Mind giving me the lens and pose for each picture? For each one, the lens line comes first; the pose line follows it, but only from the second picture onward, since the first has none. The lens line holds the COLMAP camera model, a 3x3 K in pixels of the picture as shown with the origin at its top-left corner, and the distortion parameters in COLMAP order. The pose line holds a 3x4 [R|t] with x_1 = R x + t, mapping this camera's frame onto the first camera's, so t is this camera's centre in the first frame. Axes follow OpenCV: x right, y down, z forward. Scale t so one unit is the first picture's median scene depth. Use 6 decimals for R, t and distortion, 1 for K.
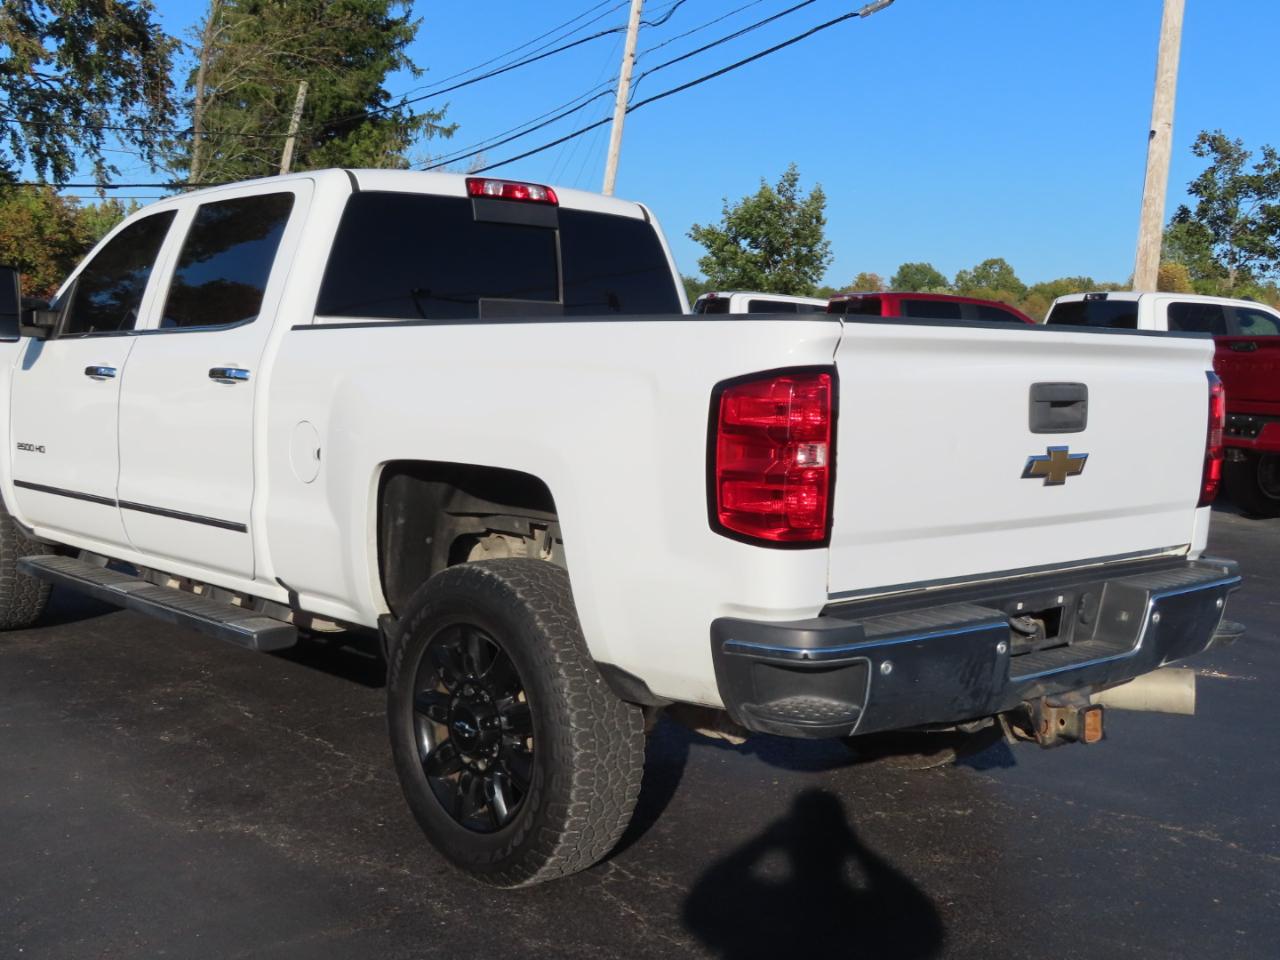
lens RADIAL K [[1472.0, 0, 640.0], [0, 1472.0, 480.0], [0, 0, 1]] dist [0.002310, 0.016007]
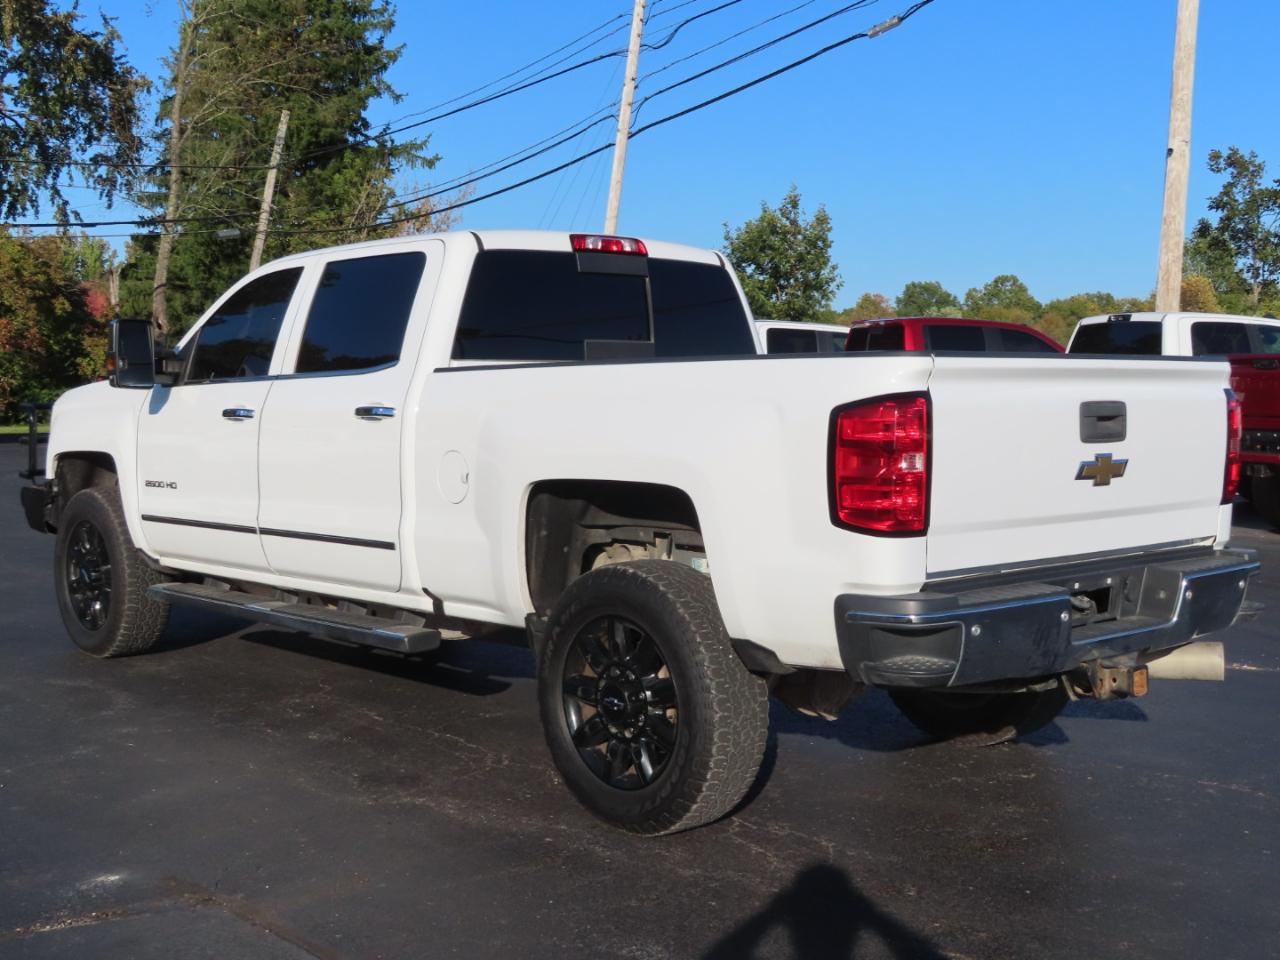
lens RADIAL K [[1588.4, 0, 640.0], [0, 1588.4, 480.0], [0, 0, 1]] dist [-0.000570, -0.003687]
pose [[0.999679, -0.024434, 0.006624, -0.088341], [0.024598, 0.999360, -0.025956, 0.019341], [-0.005986, 0.026111, 0.999641, -0.251864]]
